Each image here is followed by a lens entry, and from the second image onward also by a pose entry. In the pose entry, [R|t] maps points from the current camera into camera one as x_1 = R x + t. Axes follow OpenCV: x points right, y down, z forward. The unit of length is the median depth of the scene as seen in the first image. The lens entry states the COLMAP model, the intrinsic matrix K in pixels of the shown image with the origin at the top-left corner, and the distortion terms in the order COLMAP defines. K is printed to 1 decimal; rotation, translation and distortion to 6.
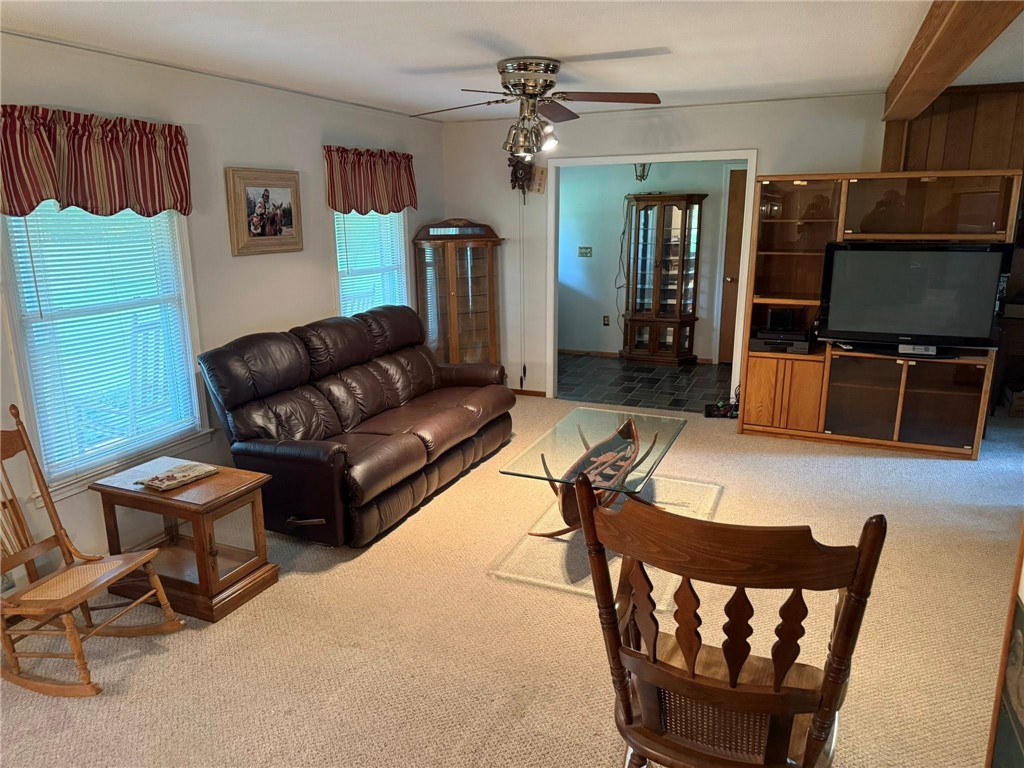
lens RADIAL K [[732.1, 0, 519.8], [0, 732.1, 378.8], [0, 0, 1]] dist [0.086619, -0.024296]
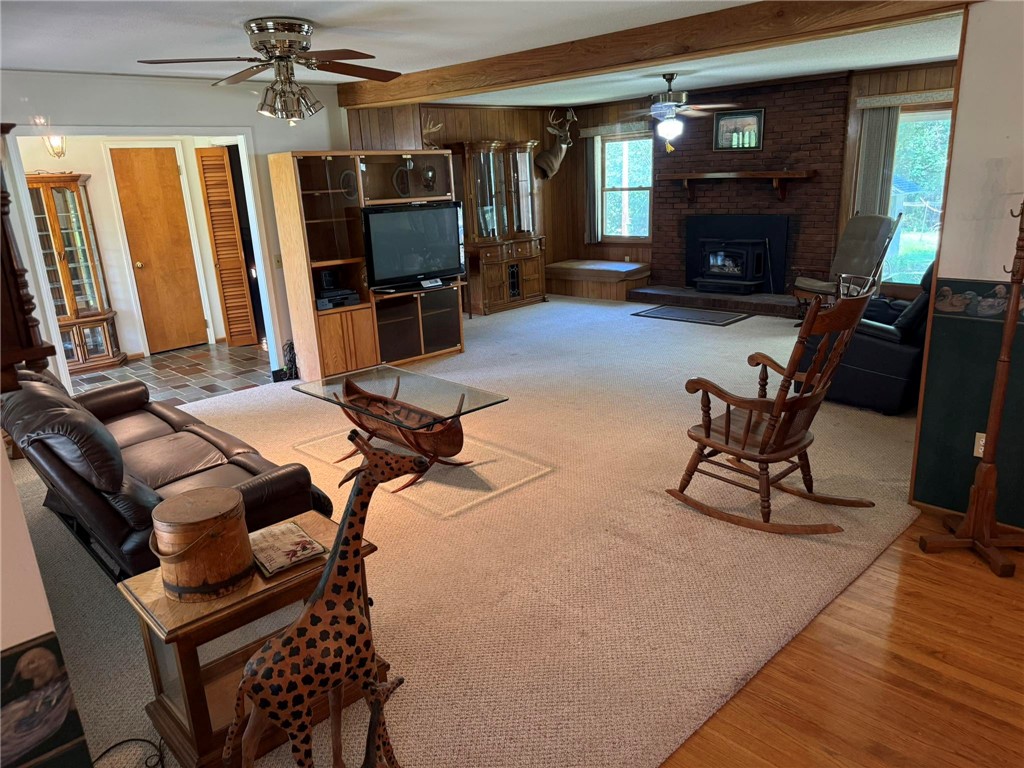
lens RADIAL K [[732.1, 0, 514.3], [0, 732.1, 389.7], [0, 0, 1]] dist [0.086619, -0.024296]
pose [[0.396347, -0.275909, 0.875661, -0.631629], [0.249005, 0.950331, 0.186731, -0.064689], [-0.883689, 0.144033, 0.445364, 0.282474]]
